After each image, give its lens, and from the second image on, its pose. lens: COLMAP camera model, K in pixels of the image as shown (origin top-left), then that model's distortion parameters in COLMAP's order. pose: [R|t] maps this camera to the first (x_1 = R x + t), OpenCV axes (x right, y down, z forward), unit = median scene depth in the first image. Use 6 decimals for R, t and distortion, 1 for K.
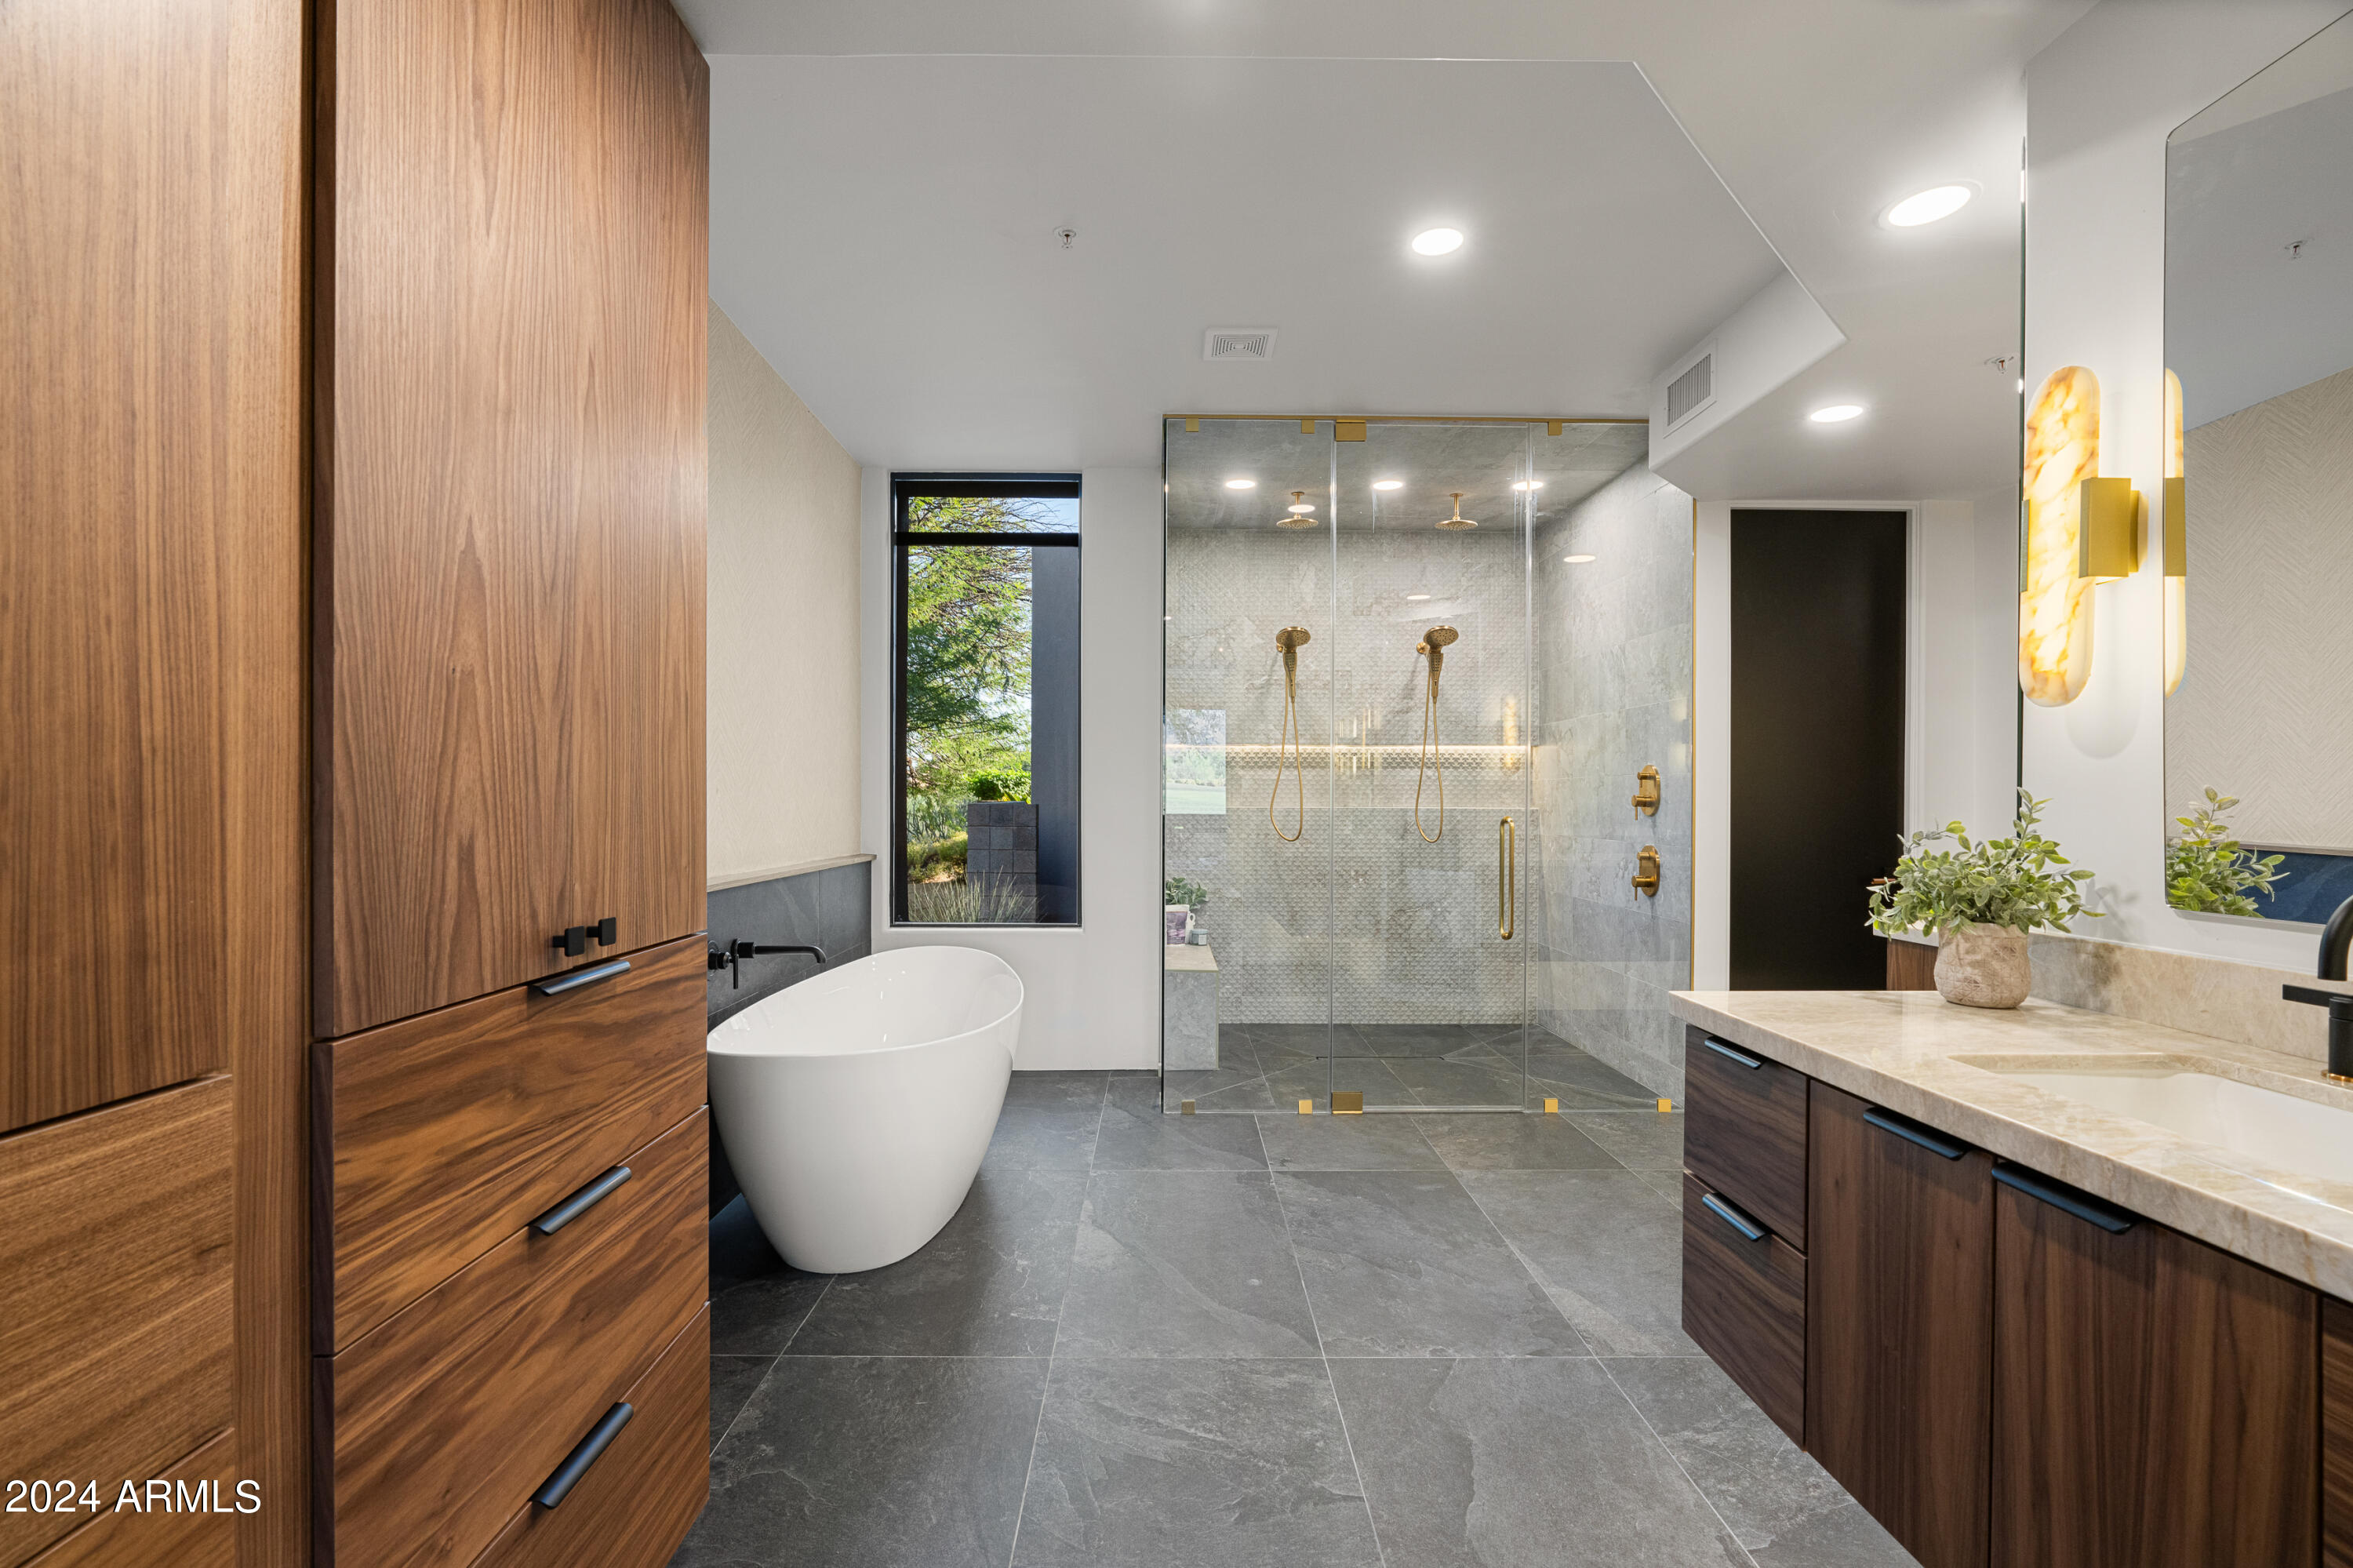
lens RADIAL K [[1071.8, 0, 1180.1], [0, 1071.8, 797.2], [0, 0, 1]] dist [0.002563, 0.000871]
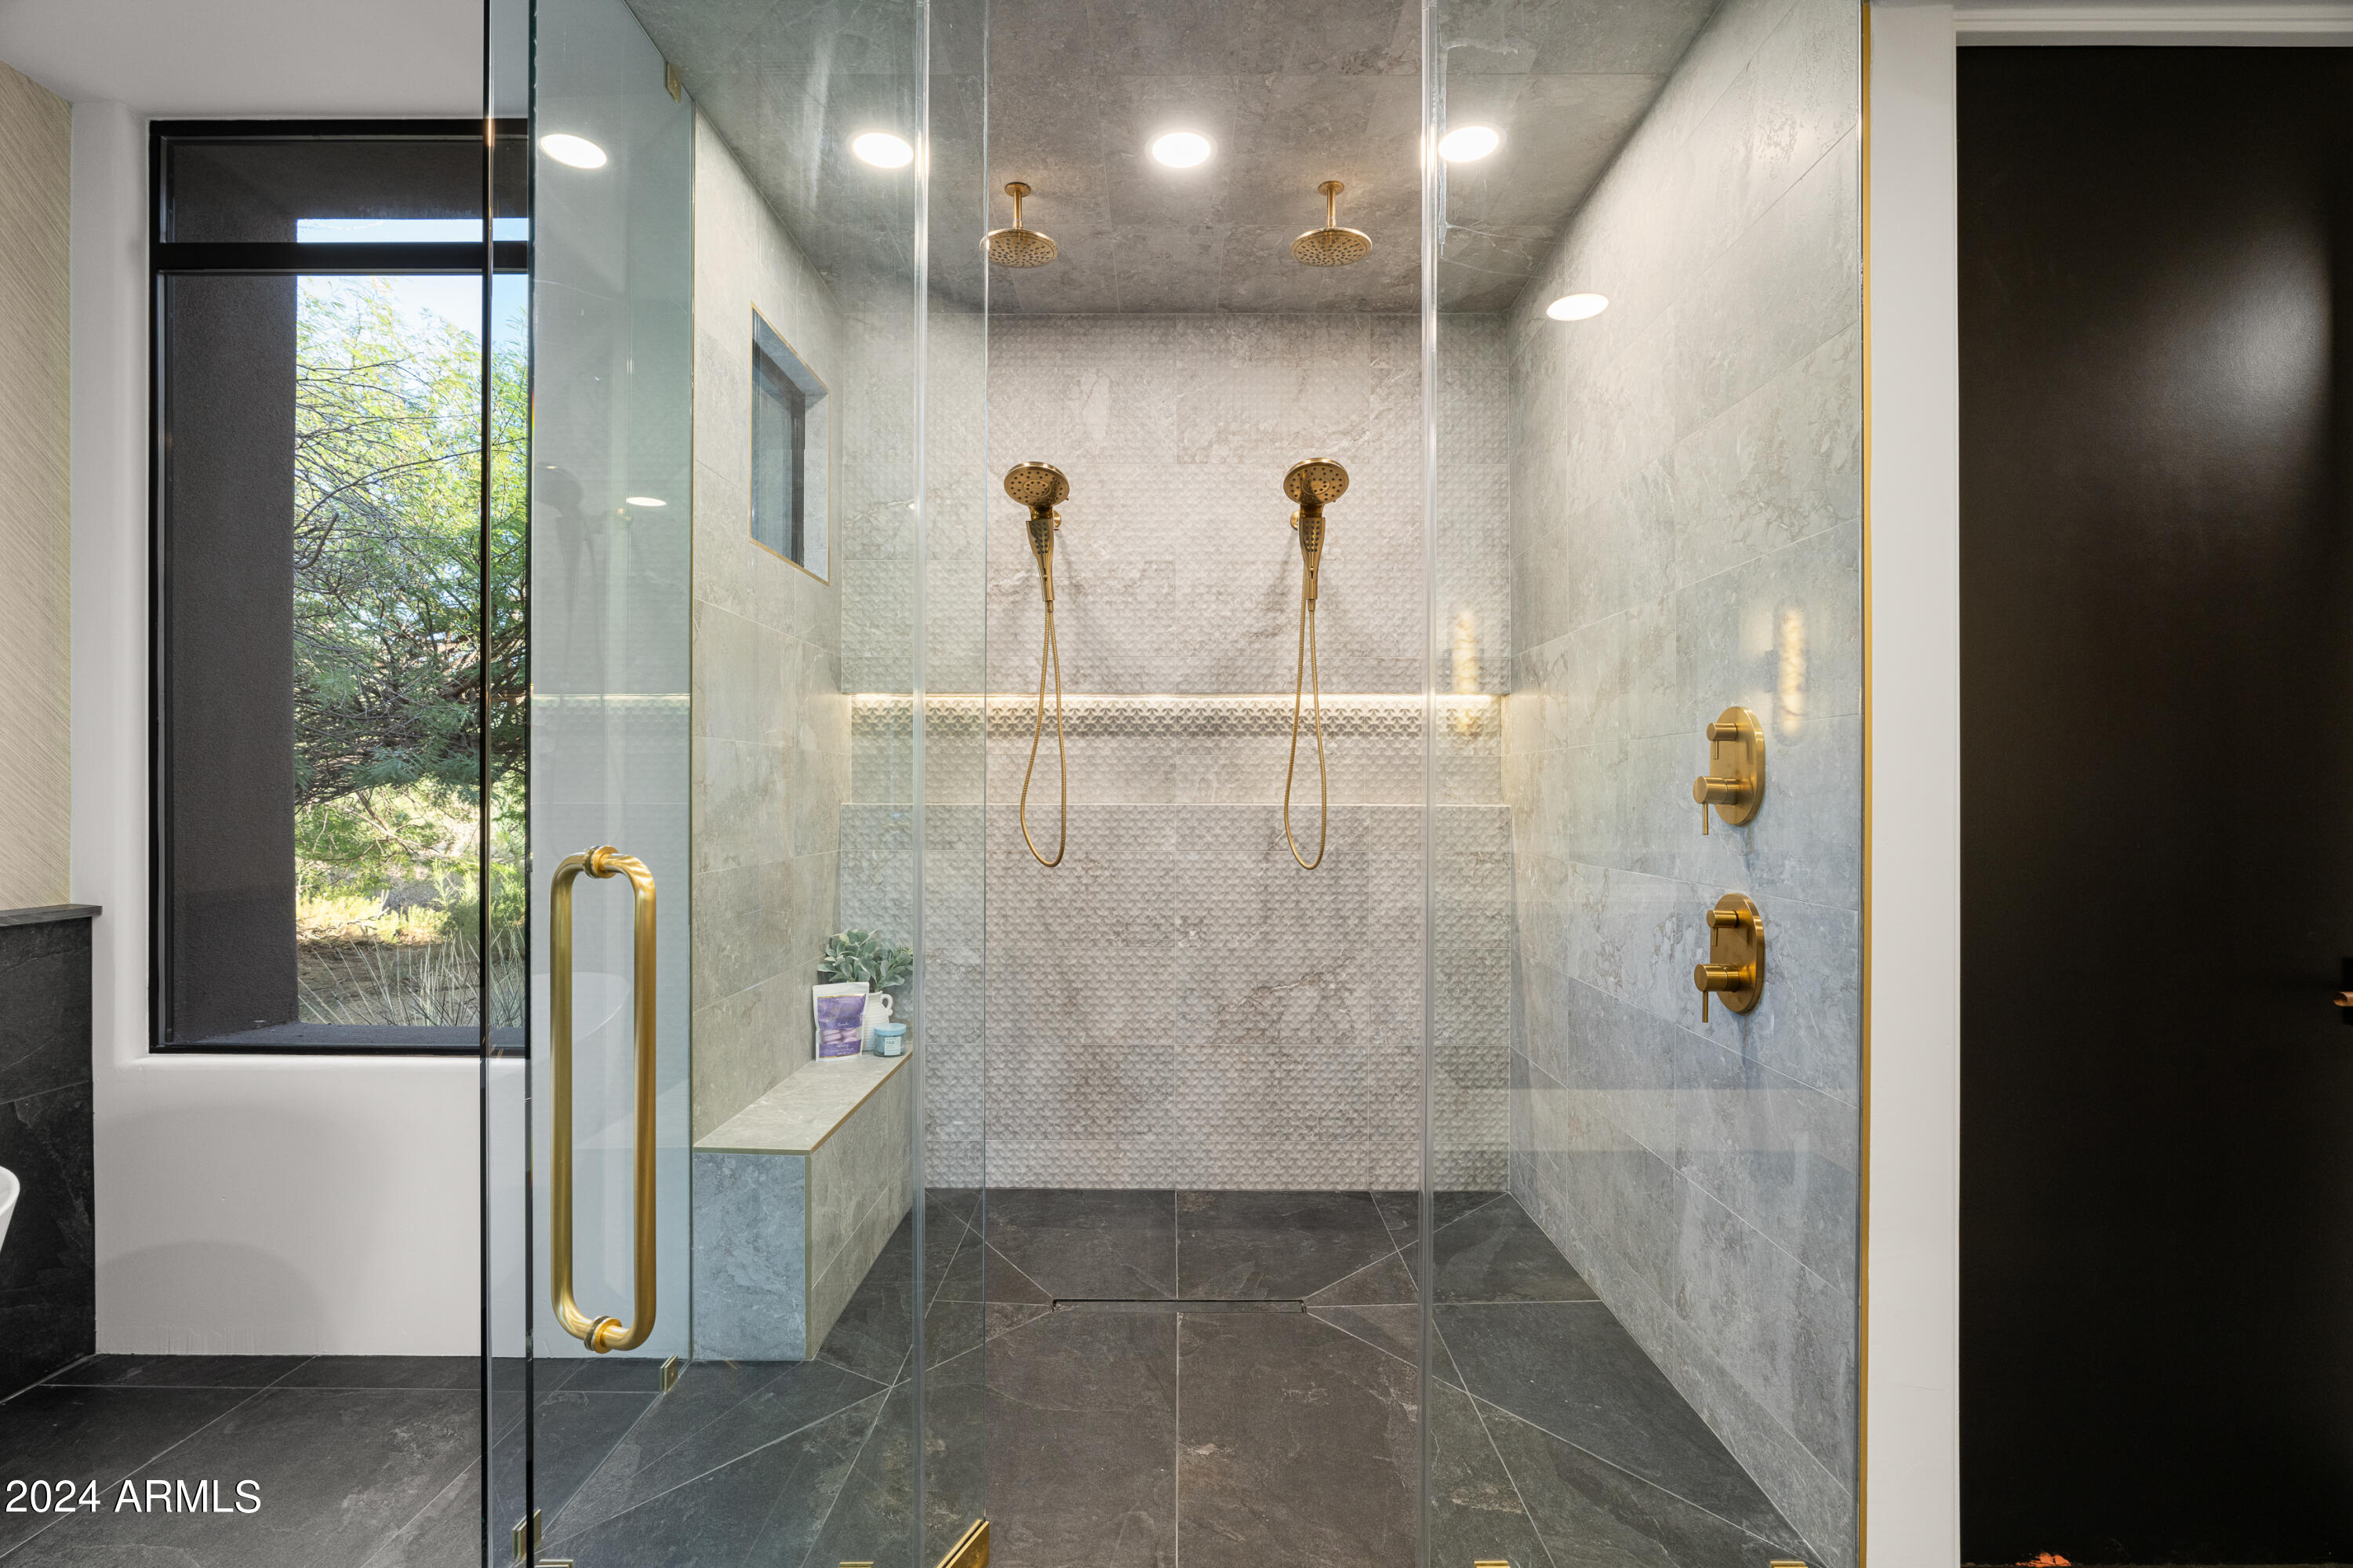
lens RADIAL K [[1071.8, 0, 1169.1], [0, 1071.8, 786.9], [0, 0, 1]] dist [0.002563, 0.000871]
pose [[0.999621, -0.003269, -0.027349, 0.179893], [0.003195, 0.999991, -0.002753, 0.001963], [0.027358, 0.002665, 0.999622, 0.456647]]
